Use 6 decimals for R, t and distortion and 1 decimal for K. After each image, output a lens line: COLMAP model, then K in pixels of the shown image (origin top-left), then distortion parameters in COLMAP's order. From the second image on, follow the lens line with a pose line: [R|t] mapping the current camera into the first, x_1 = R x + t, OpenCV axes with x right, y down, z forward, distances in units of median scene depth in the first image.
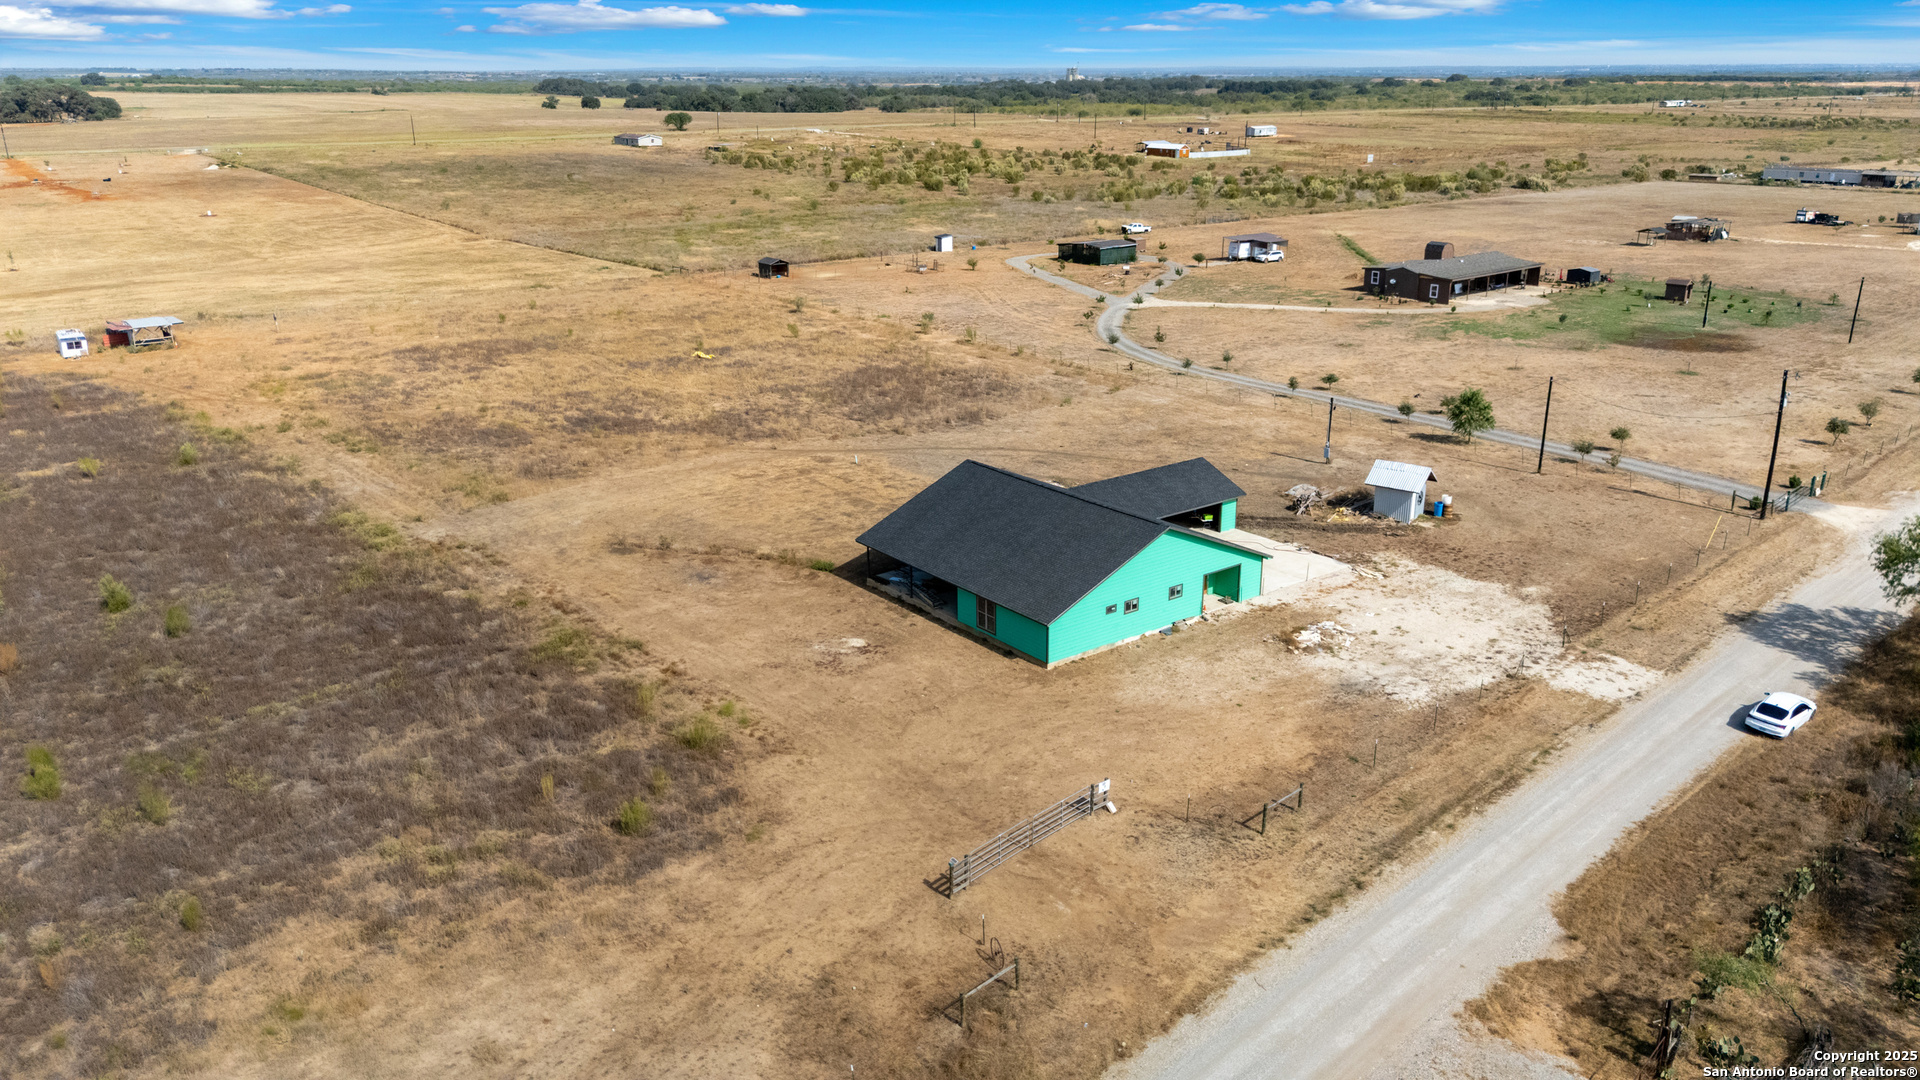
lens RADIAL K [[1405.4, 0, 960.0], [0, 1405.4, 540.0], [0, 0, 1]] dist [0.109410, -0.137856]
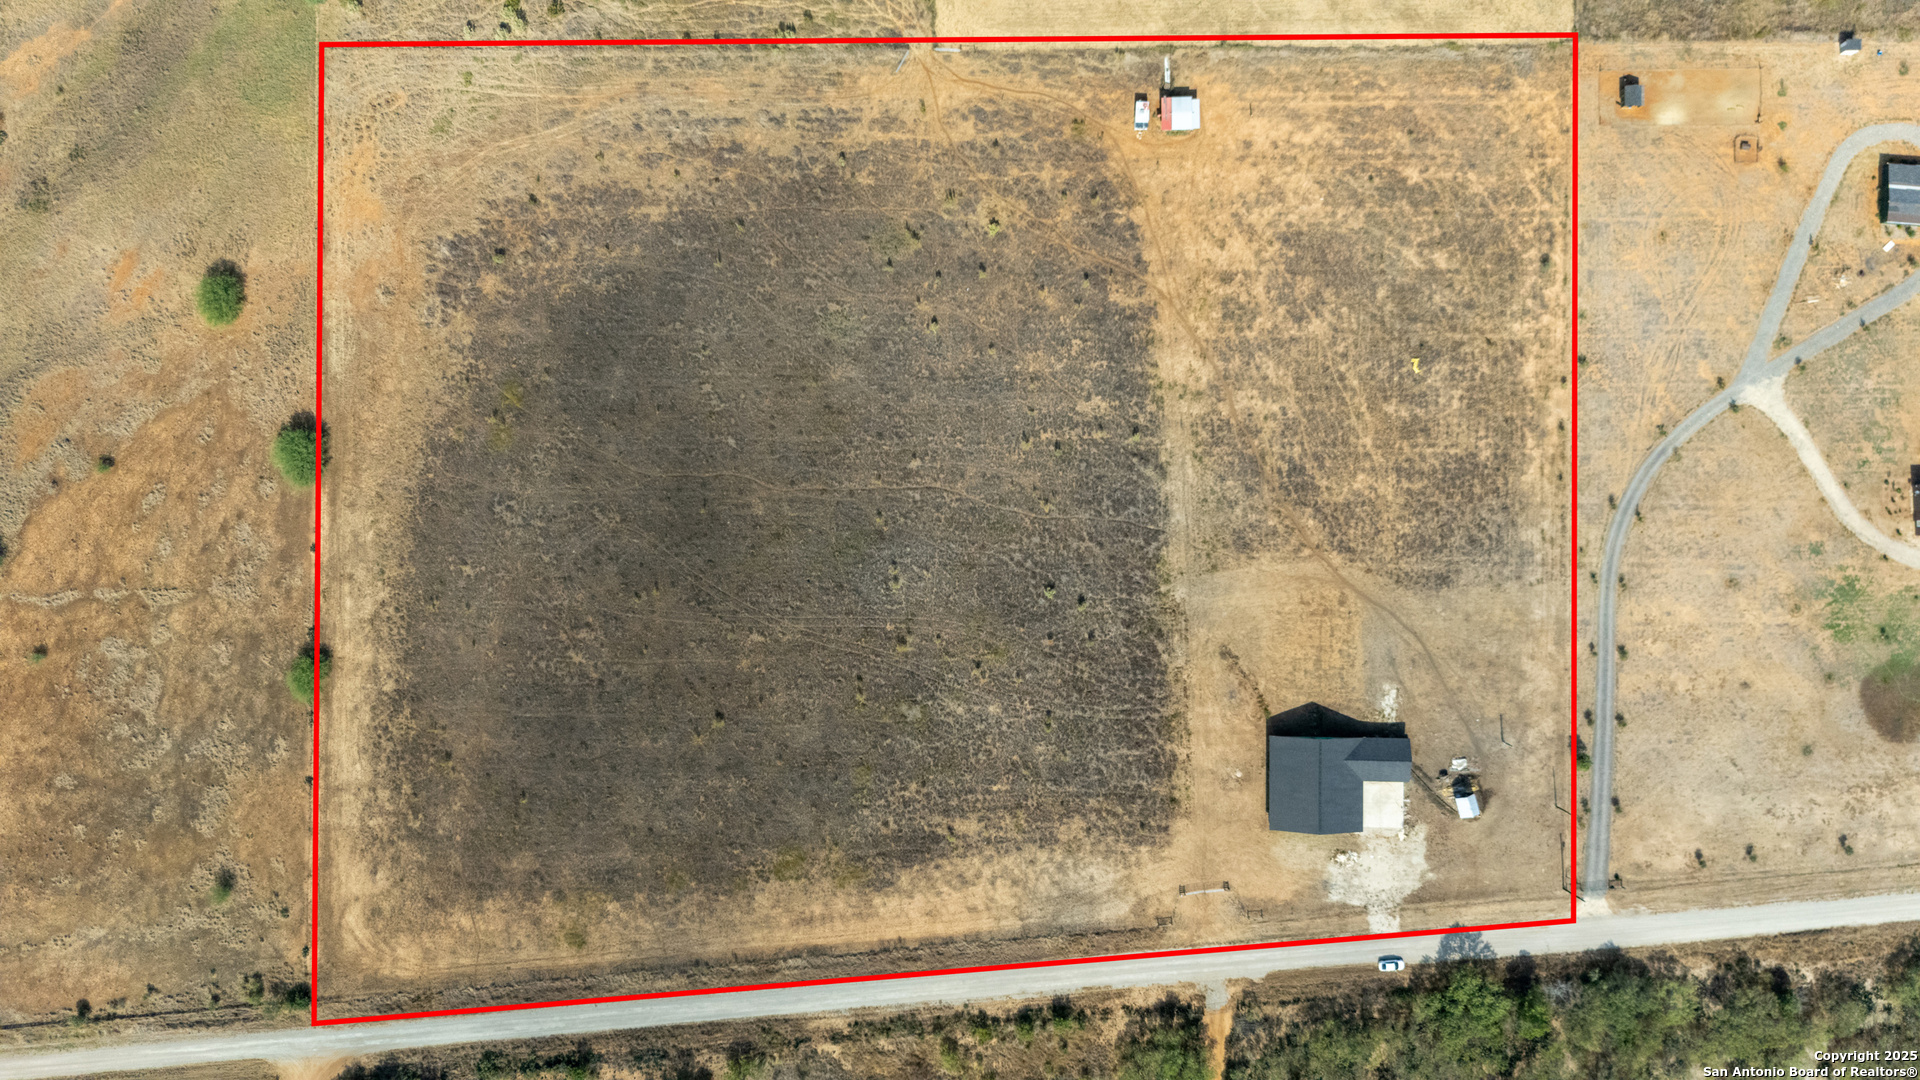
lens RADIAL K [[1422.4, 0, 961.9], [0, 1422.4, 512.1], [0, 0, 1]] dist [0.072361, -0.075607]
pose [[0.783226, 0.621236, -0.024974, -0.831703], [-0.164111, 0.245314, 0.955452, -3.012920], [0.599687, -0.744236, 0.294087, 0.027532]]
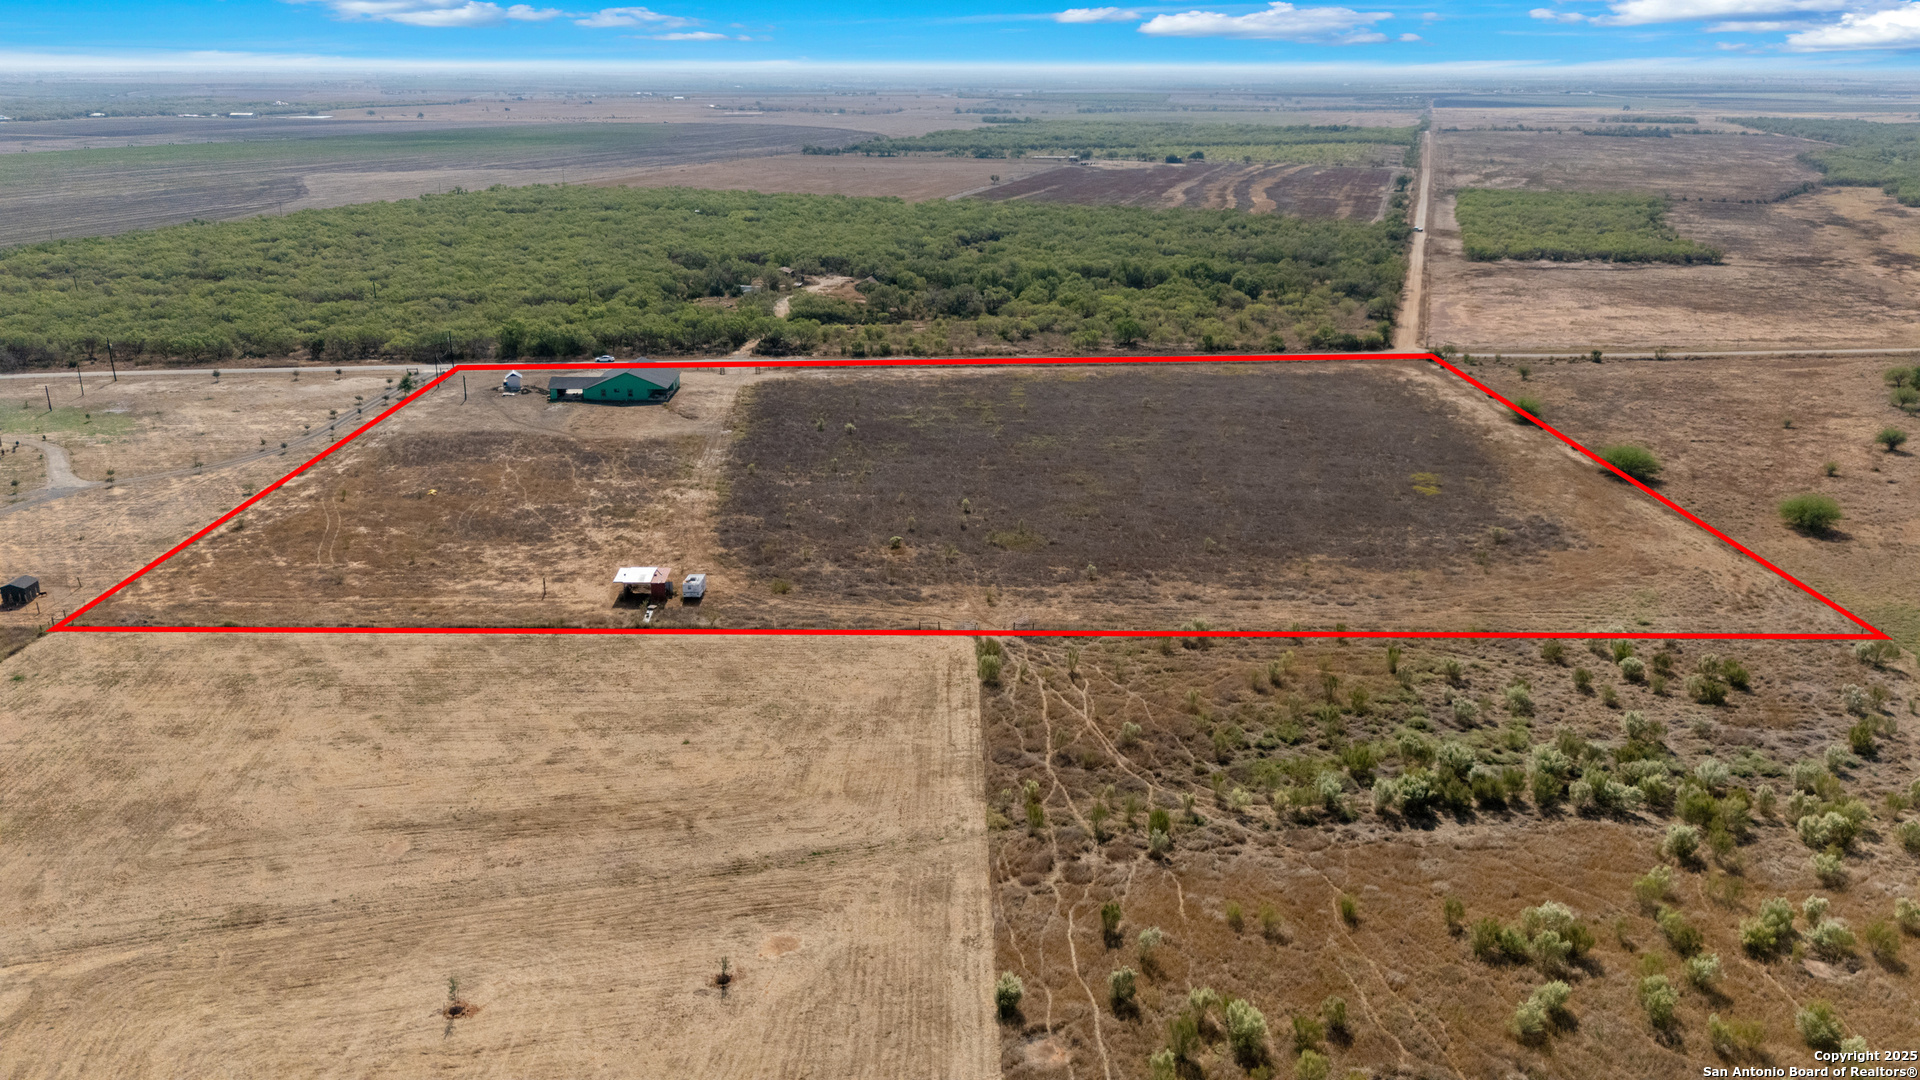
lens RADIAL K [[1414.6, 0, 960.0], [0, 1414.6, 540.0], [0, 0, 1]] dist [0.072200, -0.069059]
pose [[-0.797531, -0.188992, 0.572910, -2.822097], [0.192019, 0.820748, 0.538053, -1.490205], [-0.571903, 0.539124, -0.618282, 3.014003]]
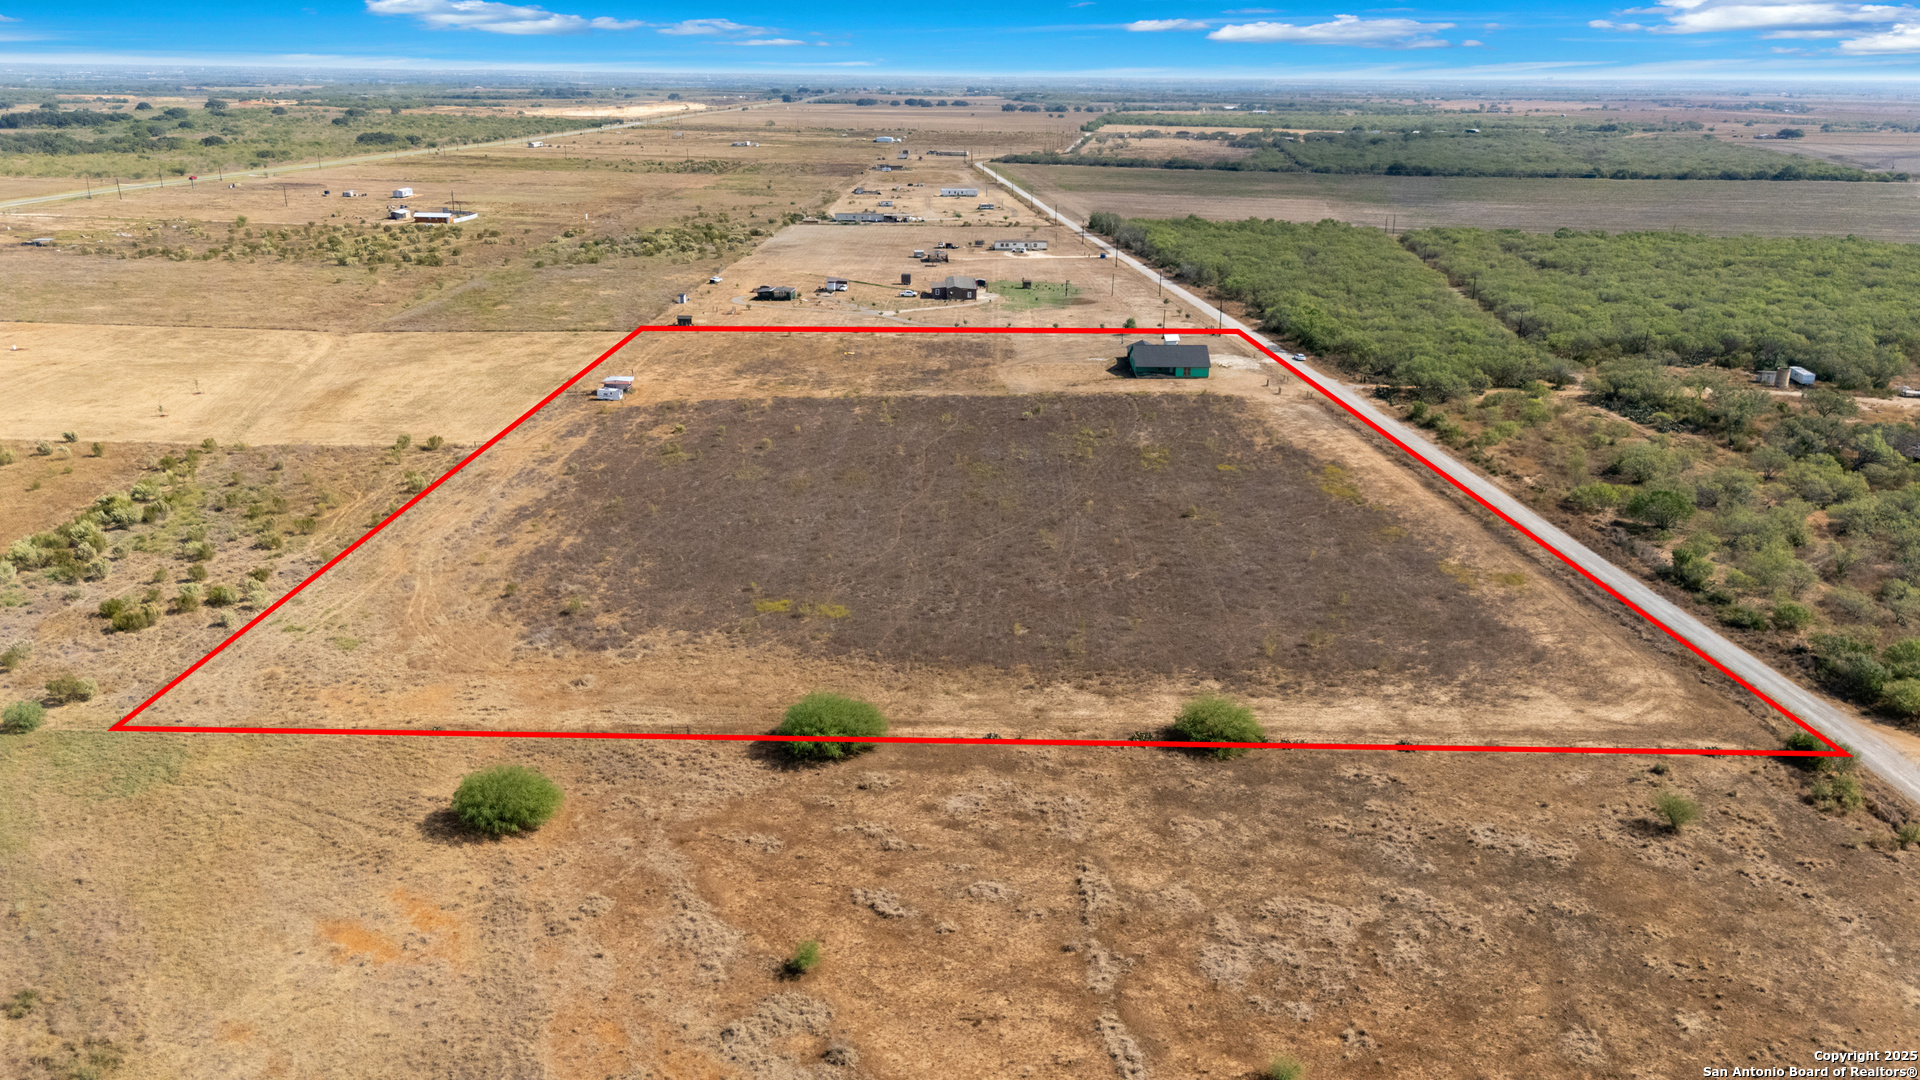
lens RADIAL K [[1422.4, 0, 961.9], [0, 1422.4, 512.1], [0, 0, 1]] dist [0.072361, -0.075607]
pose [[0.631455, -0.222348, 0.742849, -3.359665], [0.236860, 0.967527, 0.088257, -0.071540], [-0.738350, 0.120222, 0.663616, -1.195479]]
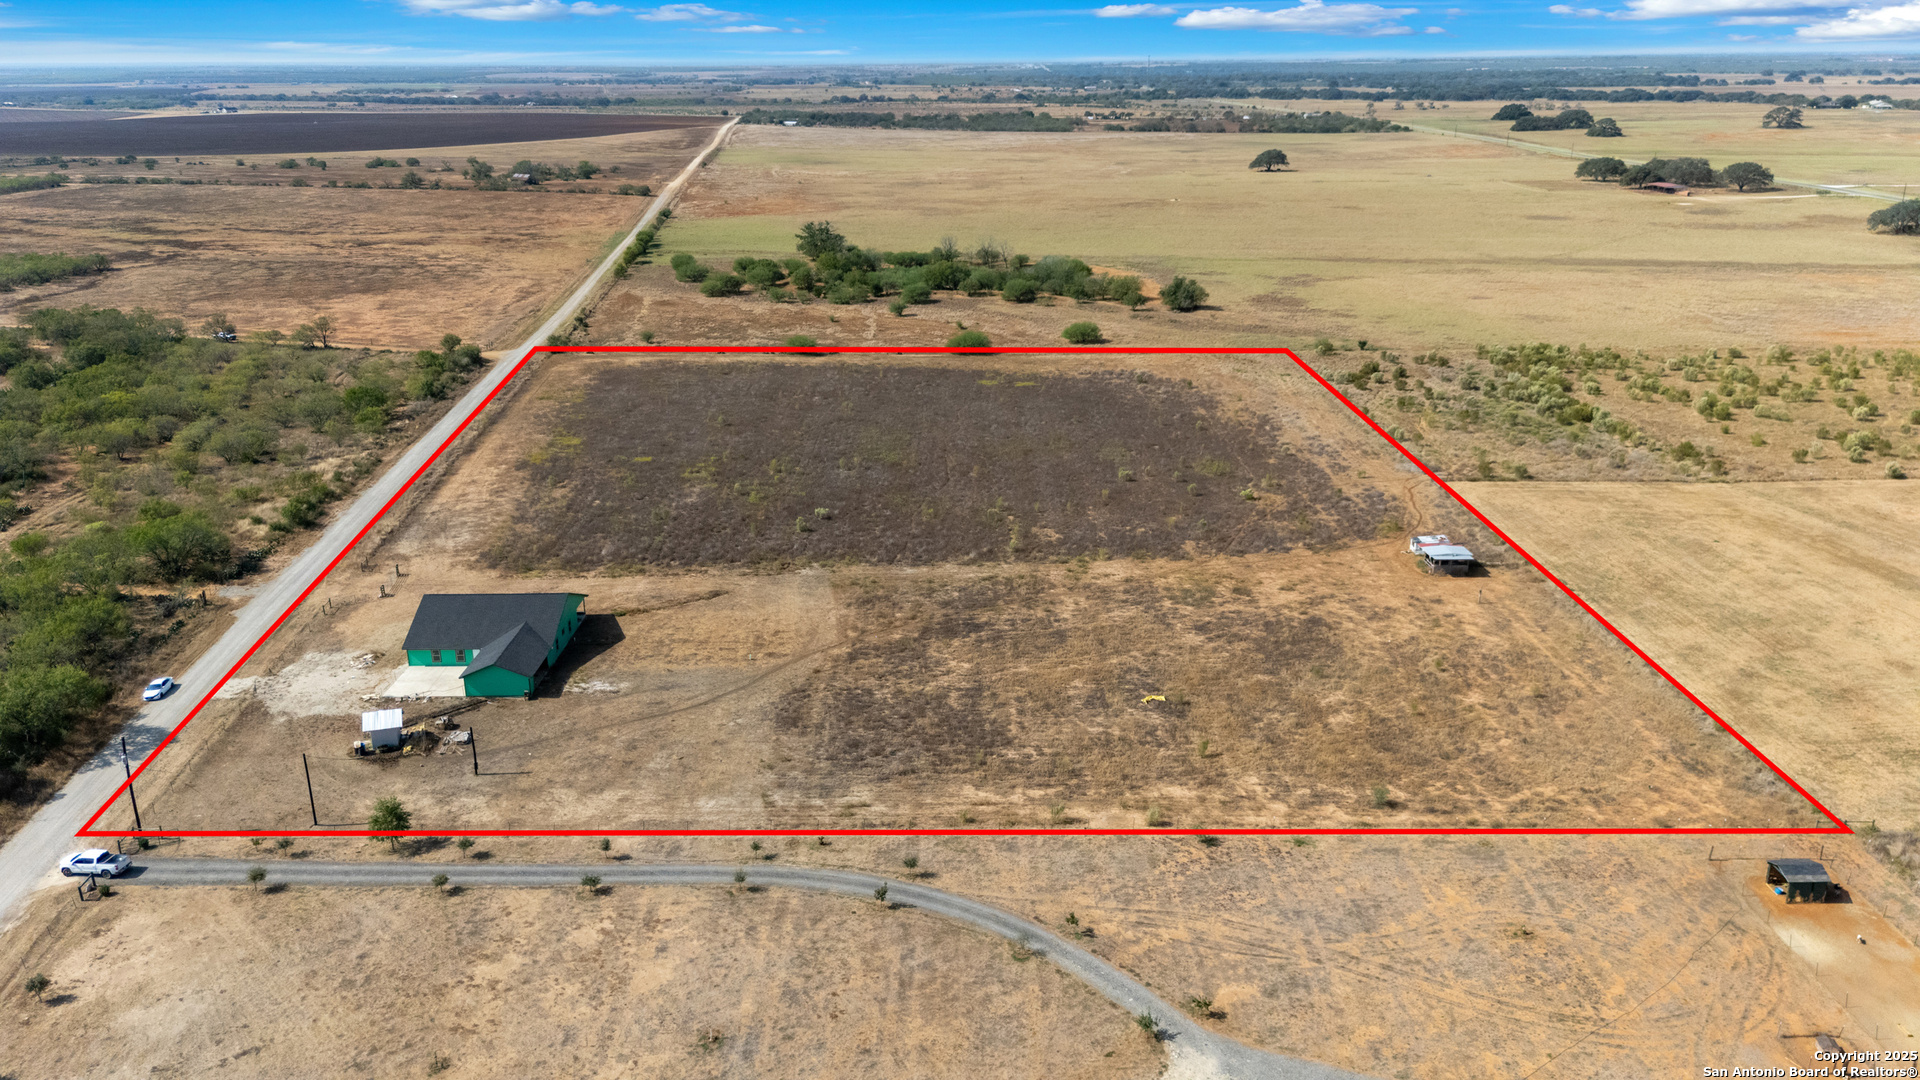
lens RADIAL K [[1414.6, 0, 960.0], [0, 1414.6, 540.0], [0, 0, 1]] dist [0.072200, -0.069059]
pose [[-0.611885, 0.261303, -0.746537, 1.171225], [-0.241888, 0.836811, 0.491159, -1.266453], [0.753052, 0.481111, -0.448826, 2.345382]]
